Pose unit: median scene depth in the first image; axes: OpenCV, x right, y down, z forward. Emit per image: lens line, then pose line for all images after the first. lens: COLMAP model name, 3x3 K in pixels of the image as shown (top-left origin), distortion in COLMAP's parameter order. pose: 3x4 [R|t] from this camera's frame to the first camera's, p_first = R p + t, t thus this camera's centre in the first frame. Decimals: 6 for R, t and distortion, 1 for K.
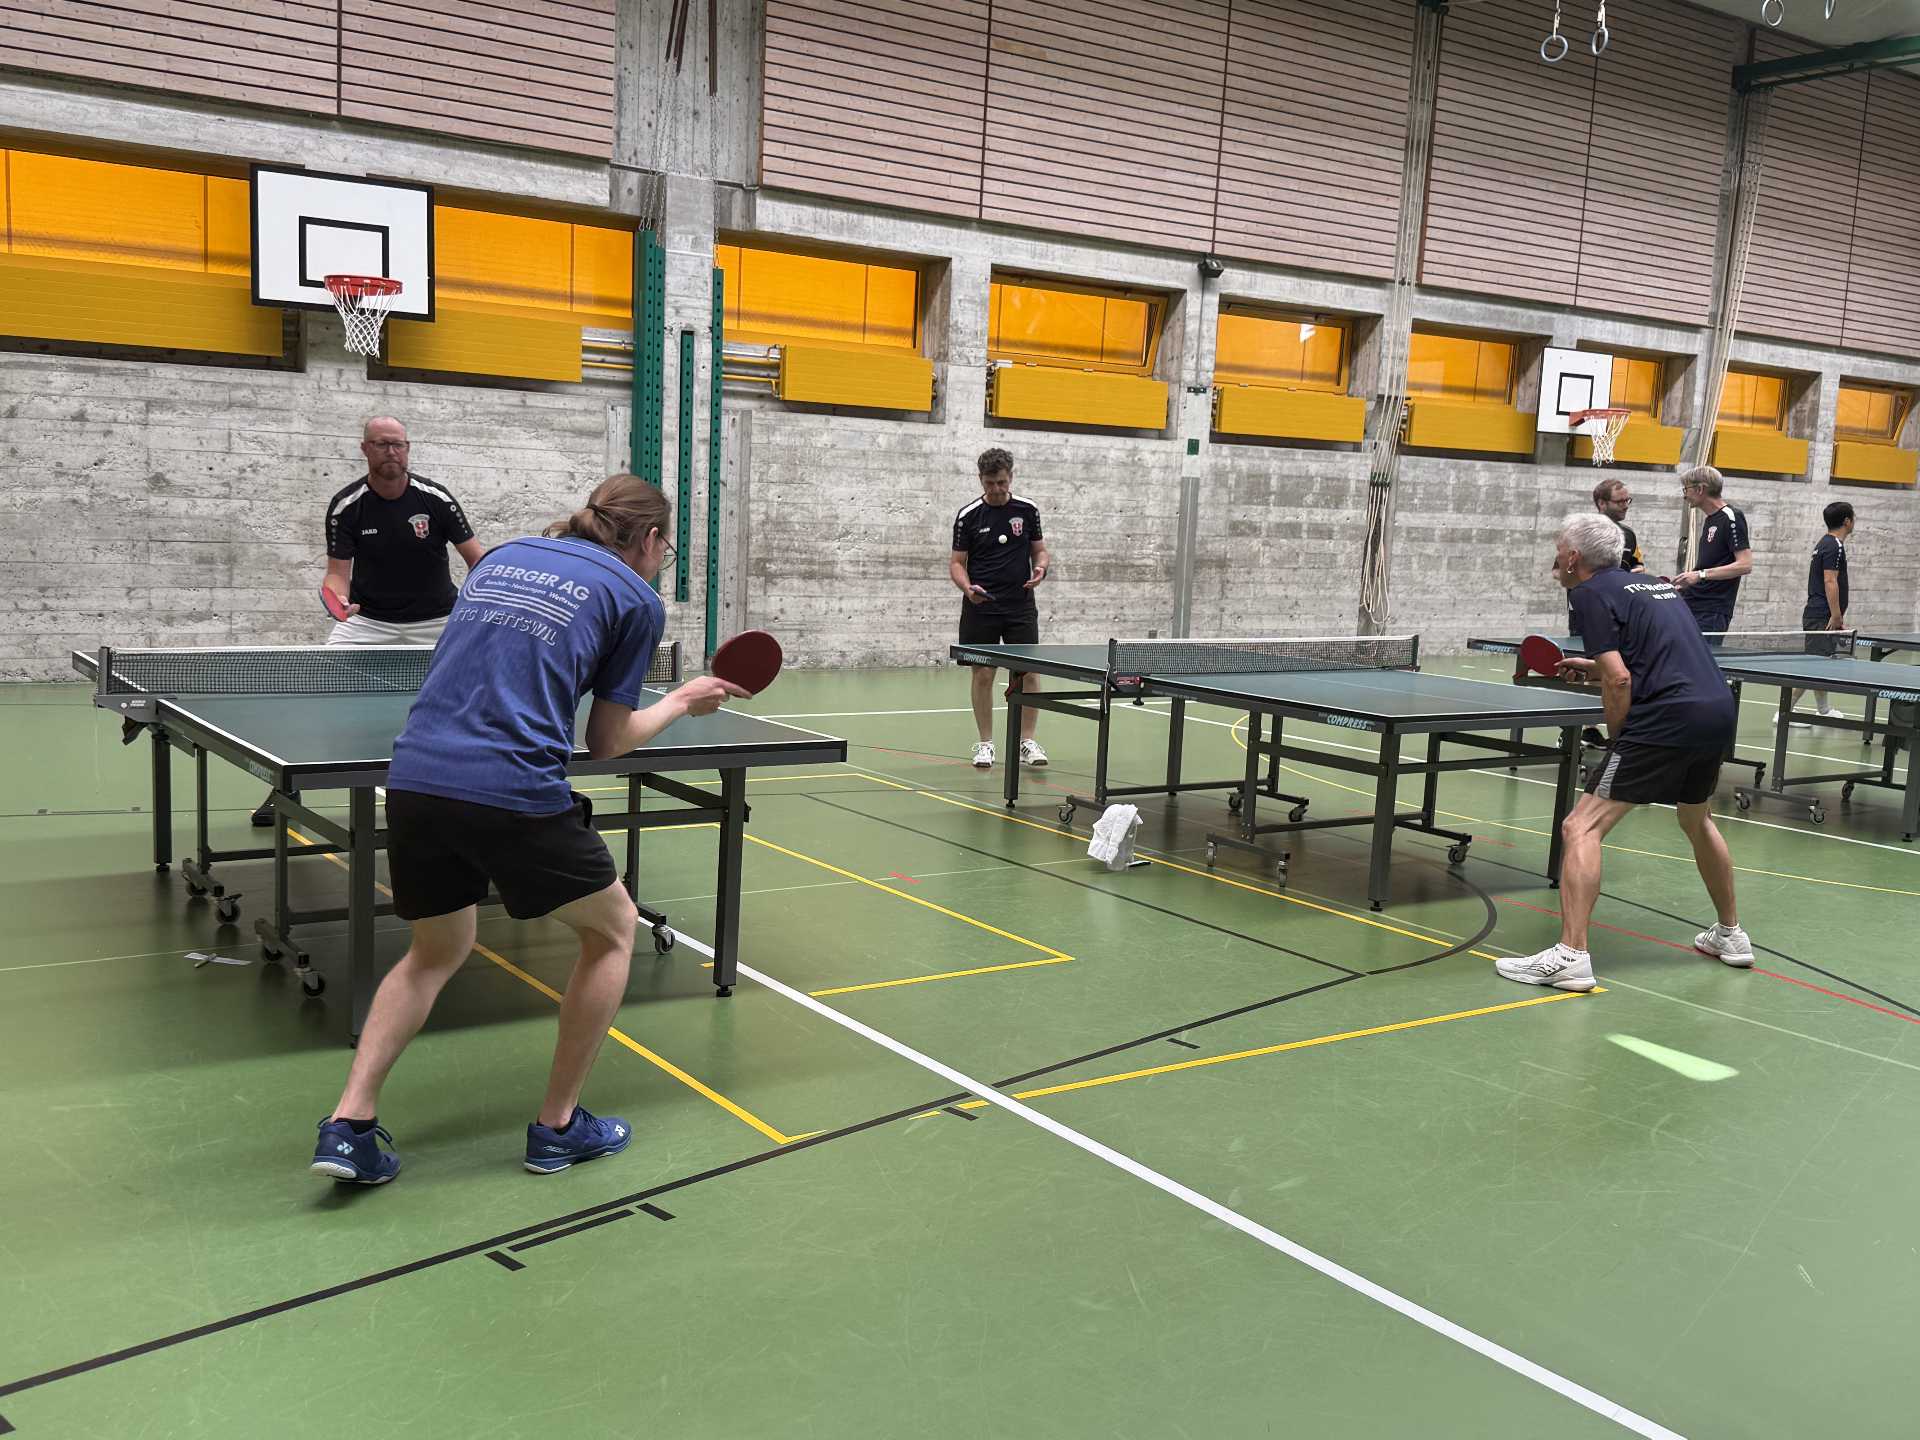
lens RADIAL K [[1822.7, 0, 933.3], [0, 1822.7, 750.4], [0, 0, 1]] dist [0.046050, 0.000000]
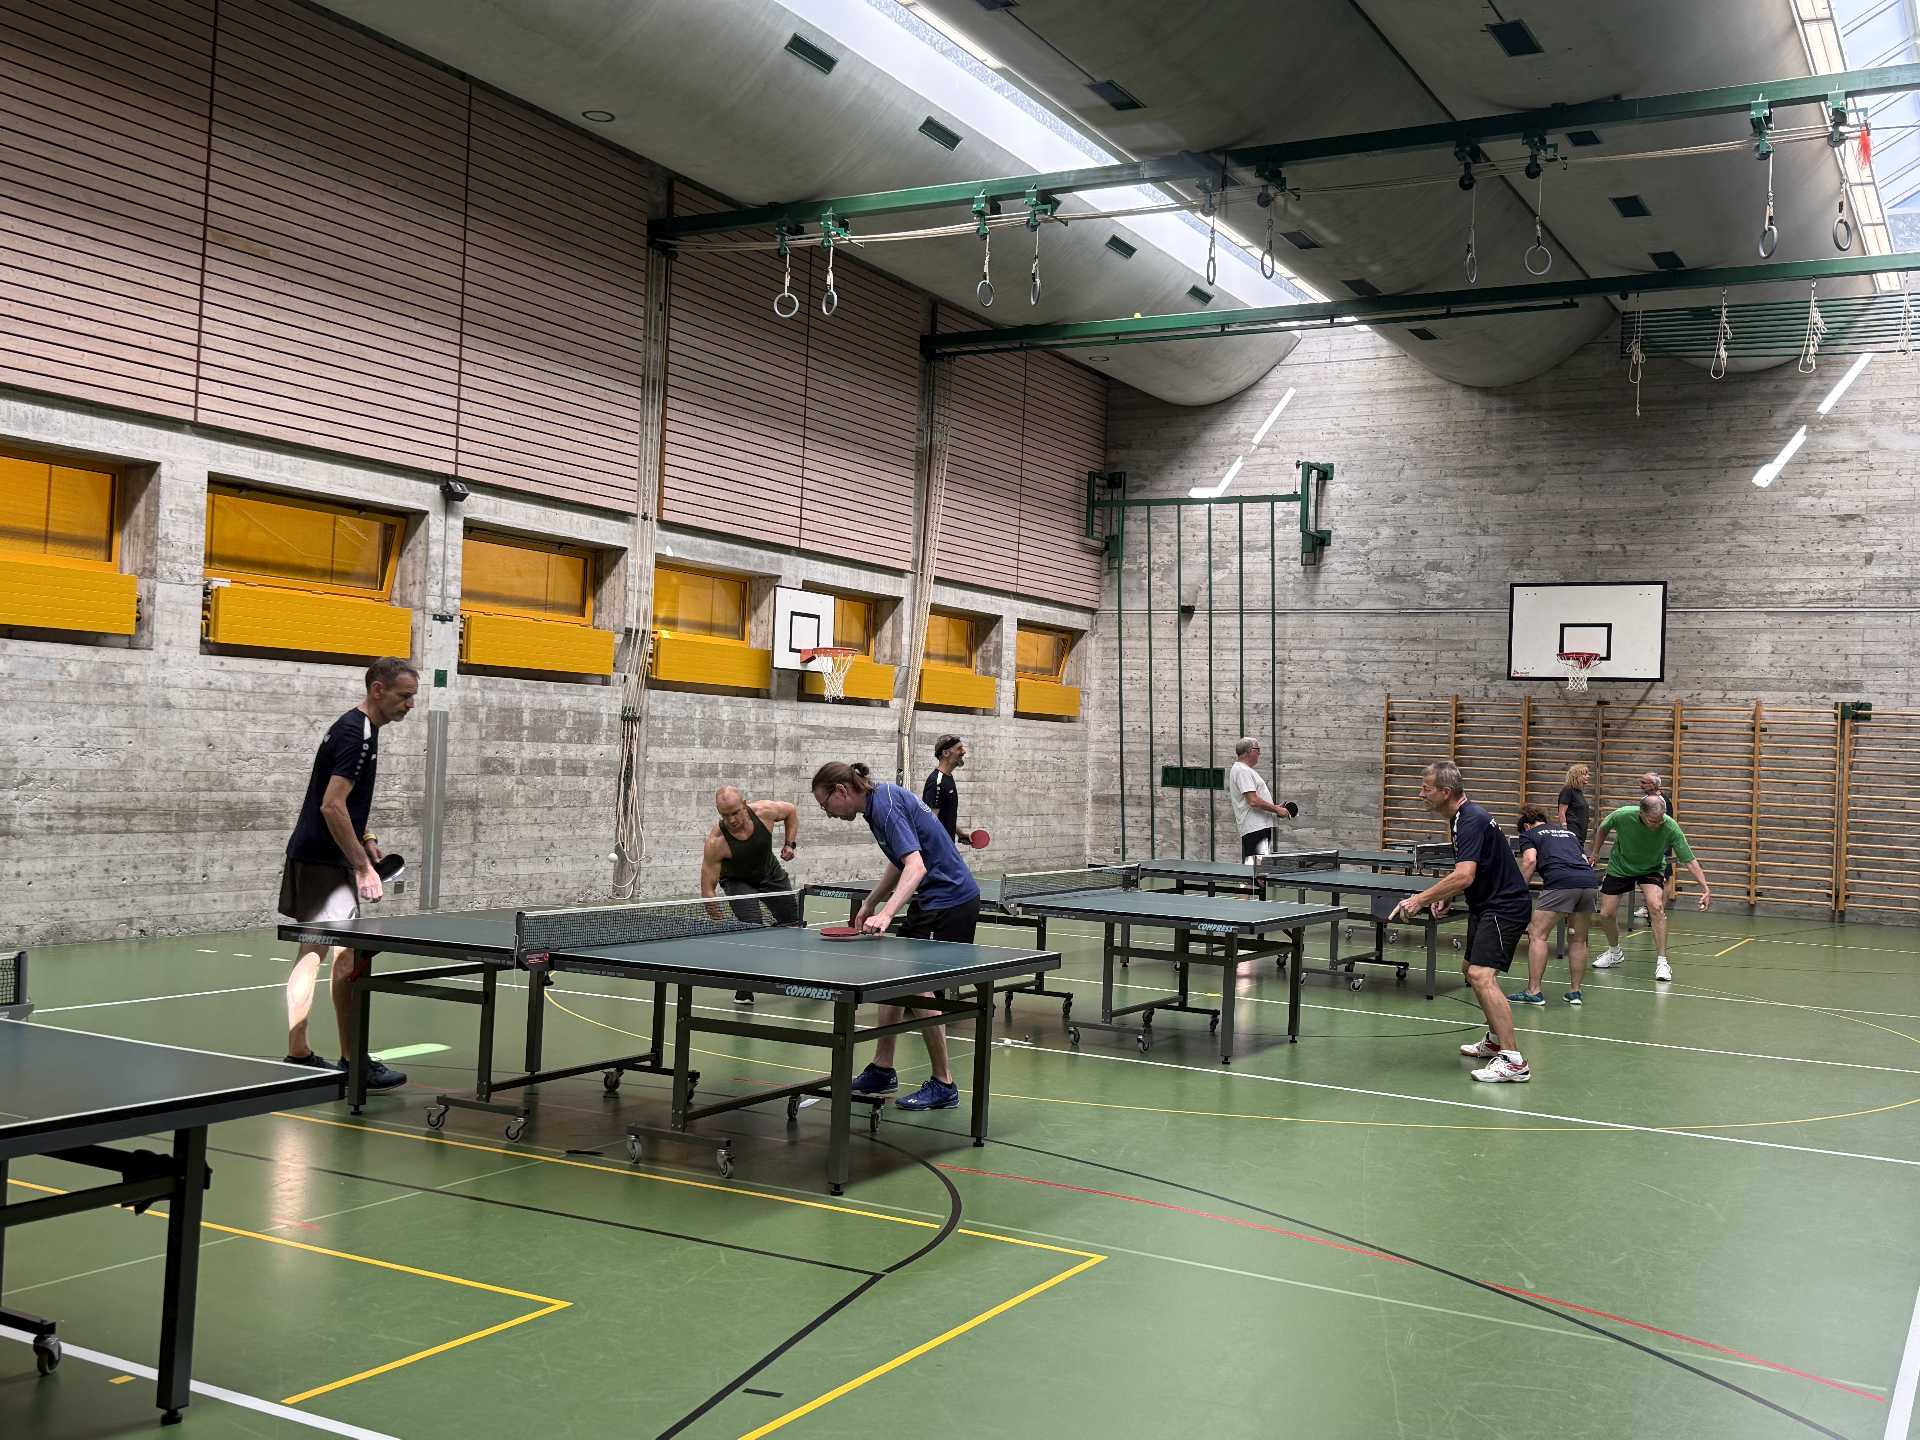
lens RADIAL K [[1924.9, 0, 951.9], [0, 1924.9, 706.8], [0, 0, 1]] dist [0.108358, 0.000000]
pose [[0.894812, 0.002249, 0.446437, -0.075360], [0.060838, 0.990045, -0.126928, -0.015248], [-0.442278, 0.140737, 0.885767, 0.027795]]
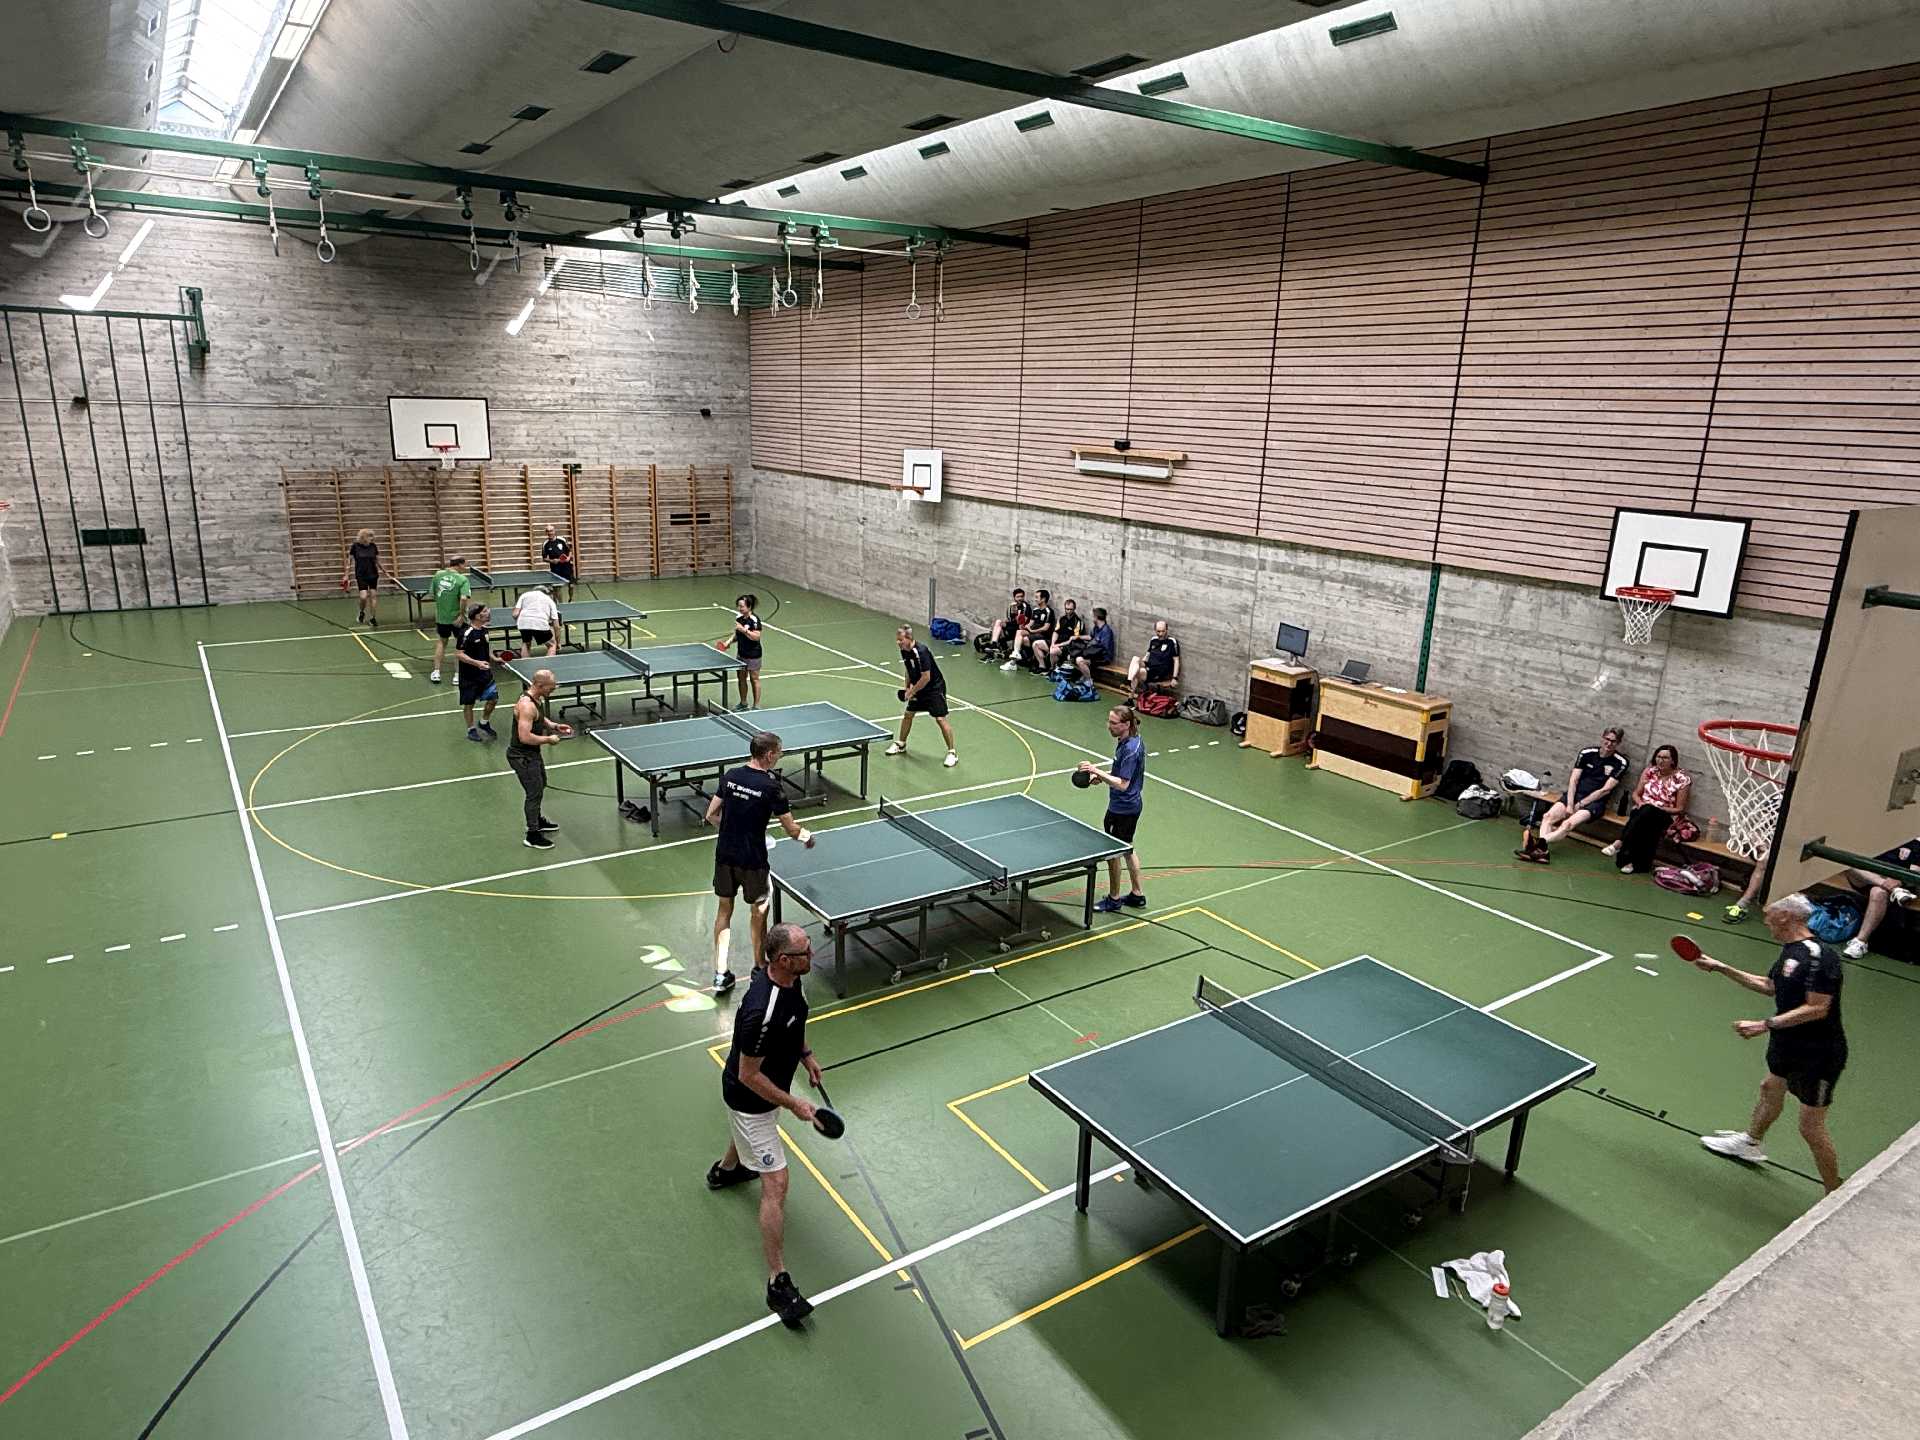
lens RADIAL K [[1196.9, 0, 960.6], [0, 1196.9, 724.0], [0, 0, 1]] dist [-0.004806, 0.001204]
pose [[0.015174, -0.308503, 0.951102, -0.538139], [0.109263, 0.946027, 0.305114, -0.314538], [-0.993897, 0.099291, 0.048063, 0.543019]]
